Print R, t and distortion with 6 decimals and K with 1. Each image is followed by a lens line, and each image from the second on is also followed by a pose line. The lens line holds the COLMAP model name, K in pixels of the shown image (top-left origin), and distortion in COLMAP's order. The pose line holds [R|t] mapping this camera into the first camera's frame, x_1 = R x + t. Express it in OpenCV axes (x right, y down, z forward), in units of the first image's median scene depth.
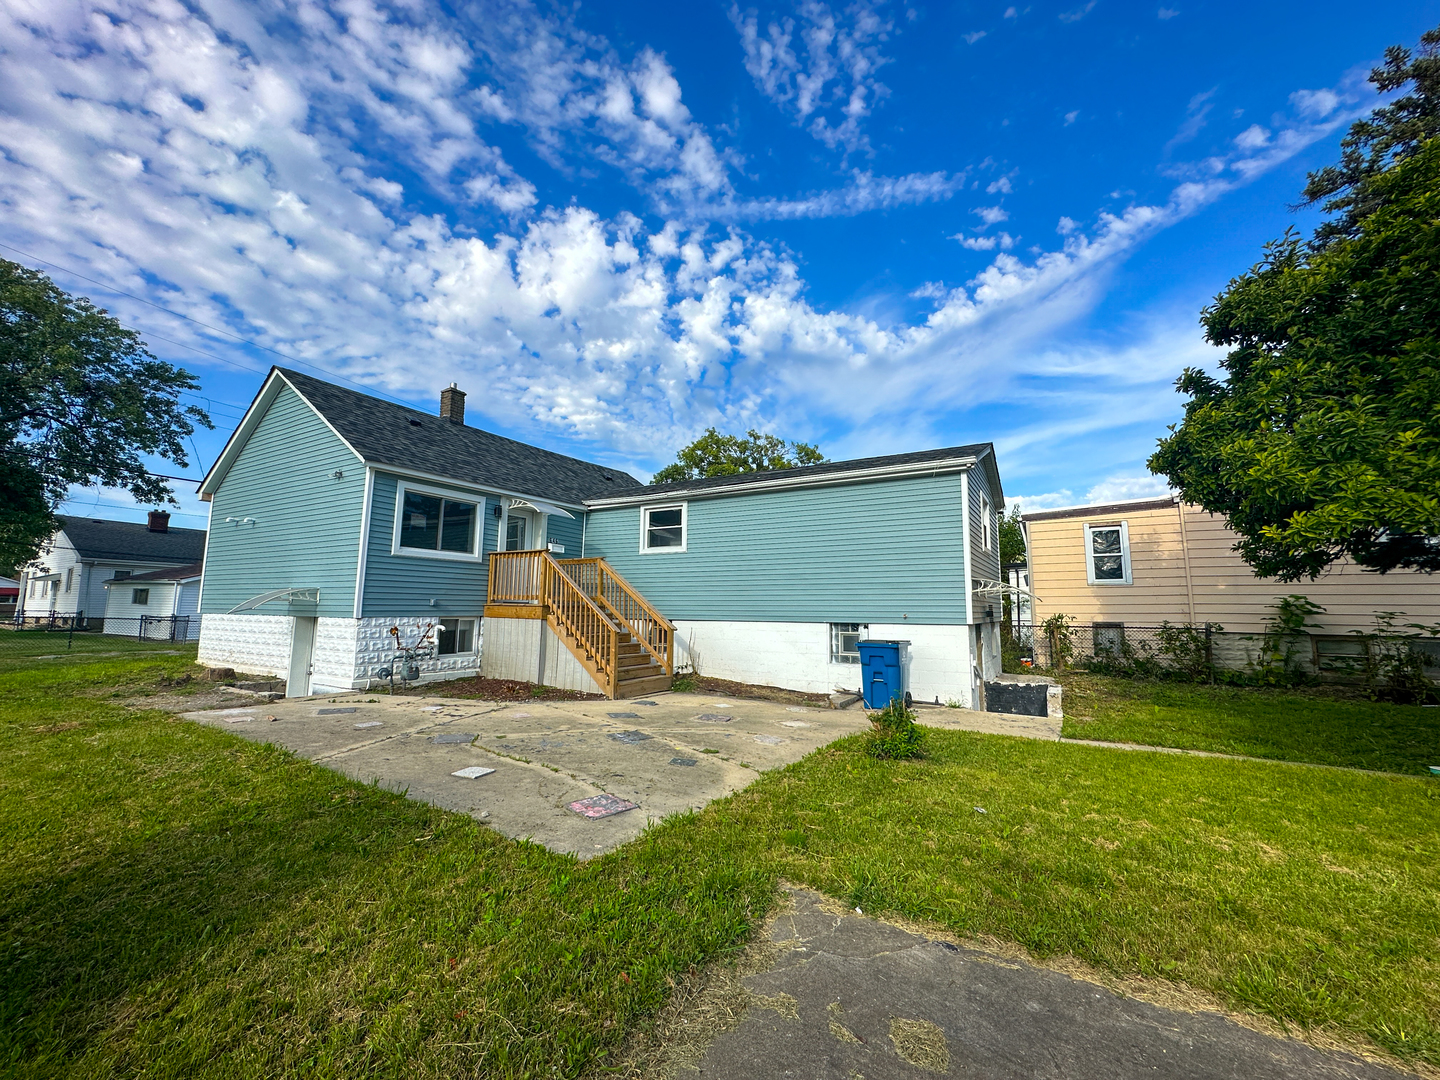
lens RADIAL K [[574.6, 0, 720.7], [0, 574.6, 539.2], [0, 0, 1]] dist [-0.003513, 0.001013]
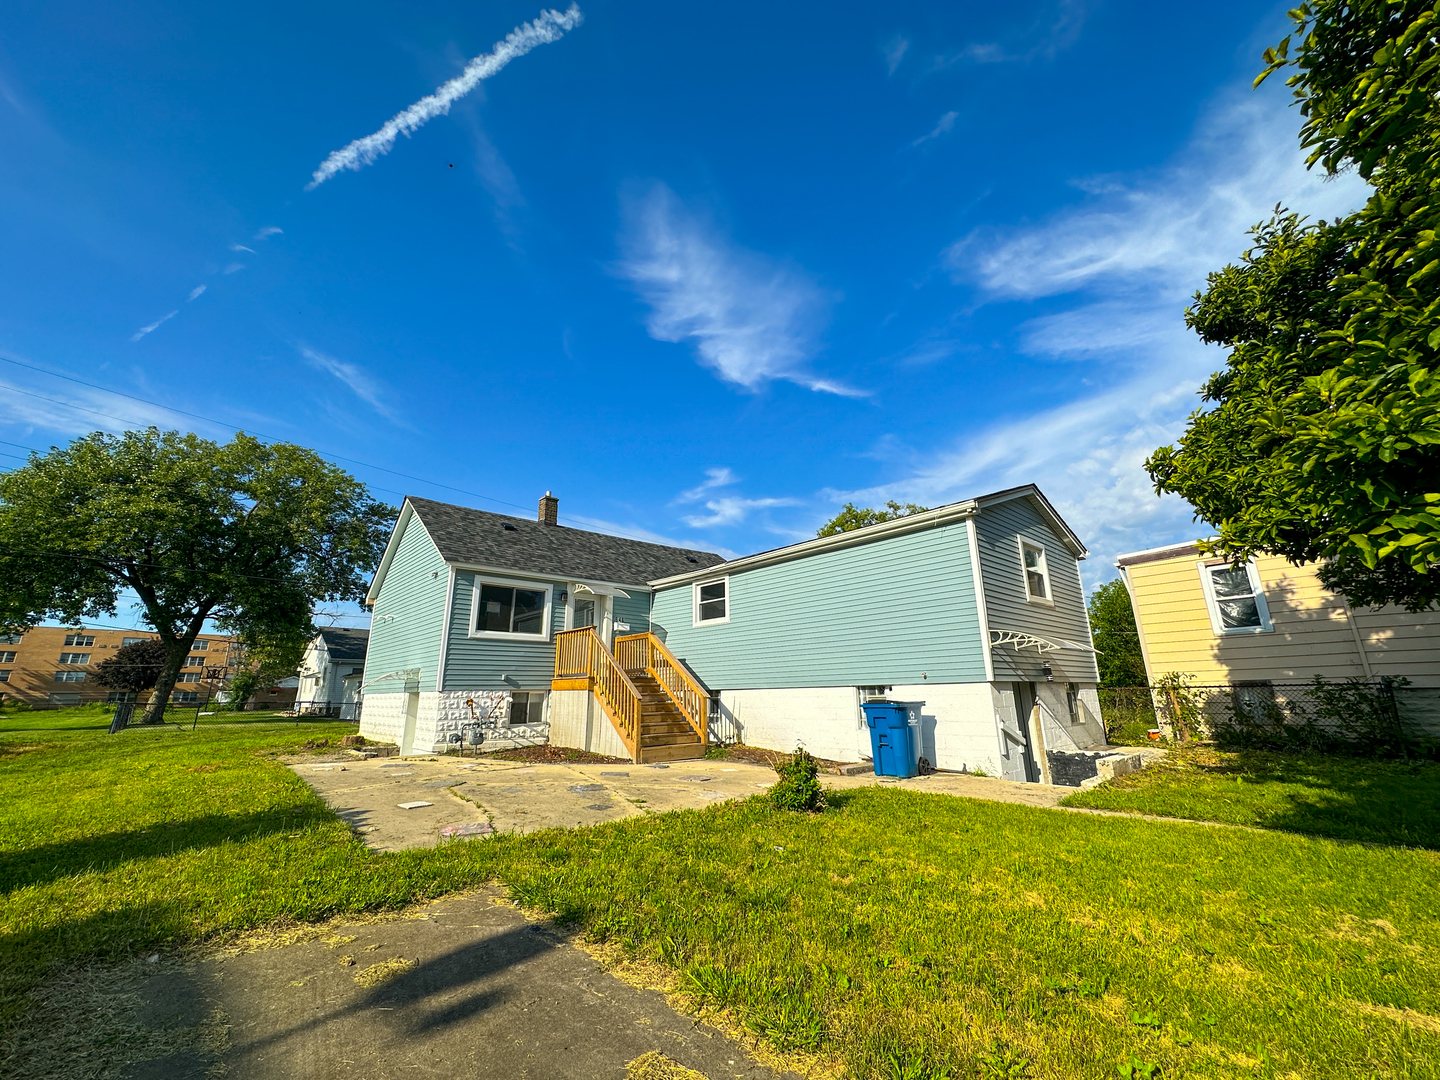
lens RADIAL K [[574.6, 0, 720.7], [0, 574.6, 539.2], [0, 0, 1]] dist [-0.003513, 0.001013]
pose [[0.955764, -0.098616, -0.277109, 0.246713], [0.057830, 0.986734, -0.151697, 0.032480], [0.288392, 0.128962, 0.948788, -0.012985]]
